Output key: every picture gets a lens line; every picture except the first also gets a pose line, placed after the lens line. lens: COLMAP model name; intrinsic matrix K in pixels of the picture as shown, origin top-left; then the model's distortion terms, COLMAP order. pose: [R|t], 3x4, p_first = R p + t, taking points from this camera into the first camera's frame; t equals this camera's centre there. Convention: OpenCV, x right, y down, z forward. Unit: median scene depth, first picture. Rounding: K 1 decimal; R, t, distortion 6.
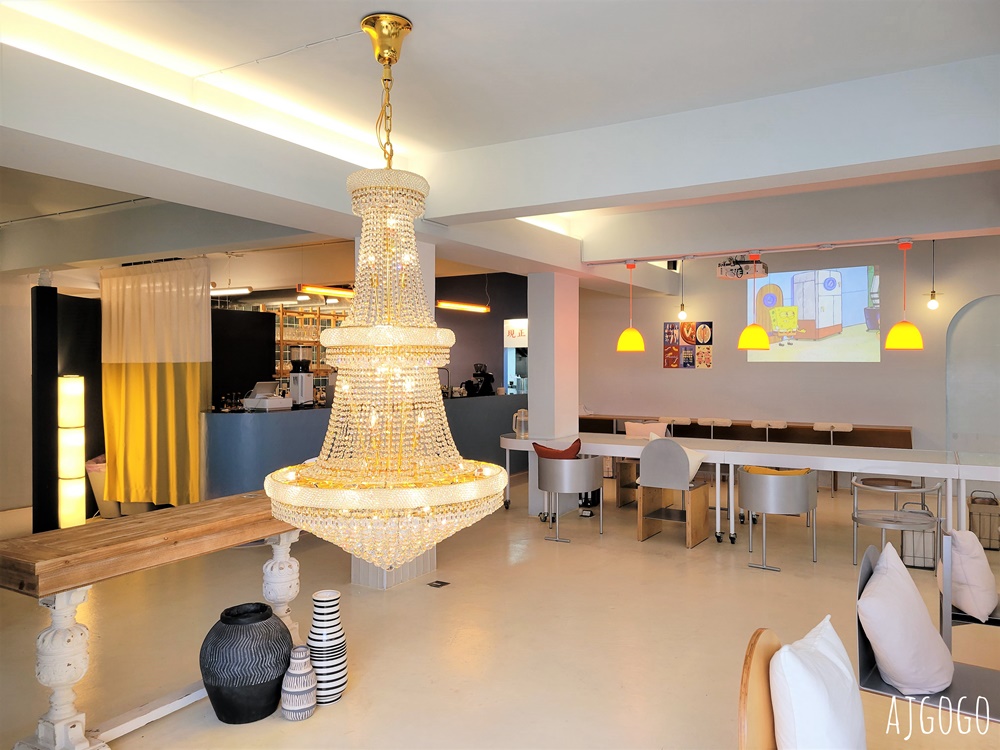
lens RADIAL K [[763.4, 0, 502.8], [0, 763.4, 371.9], [0, 0, 1]] dist [0.059969, -0.002874]
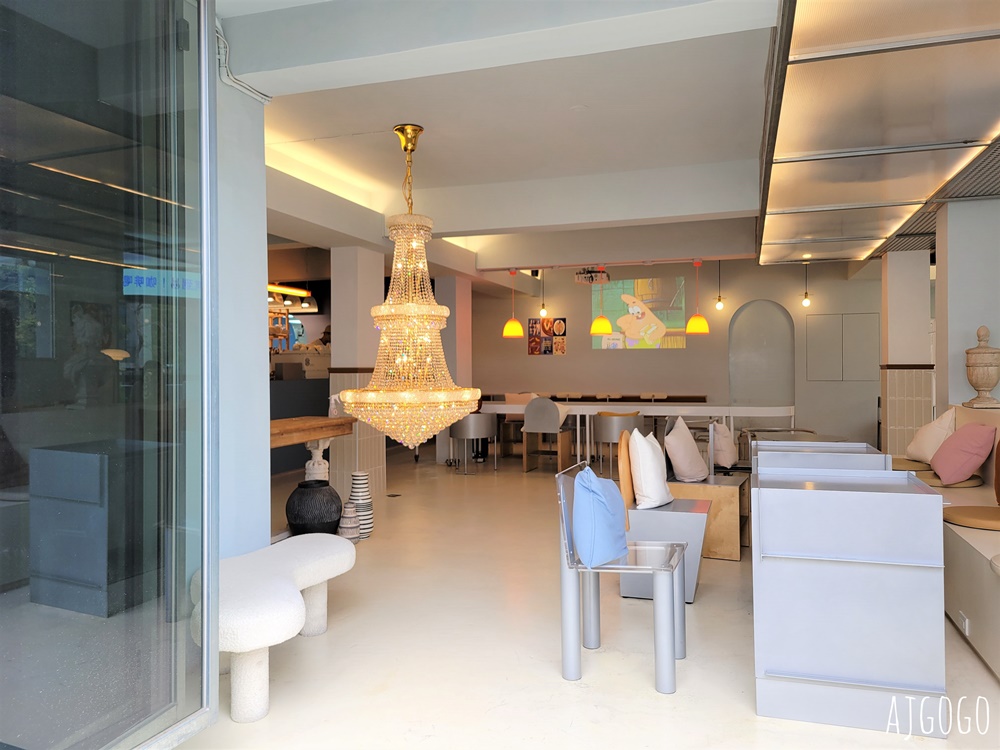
lens RADIAL K [[763.4, 0, 498.4], [0, 763.4, 372.8], [0, 0, 1]] dist [0.059969, -0.002874]
pose [[0.979165, -0.006546, 0.202962, -0.130068], [0.007815, 0.999955, -0.005455, 0.043562], [-0.202917, 0.006928, 0.979171, -0.303124]]
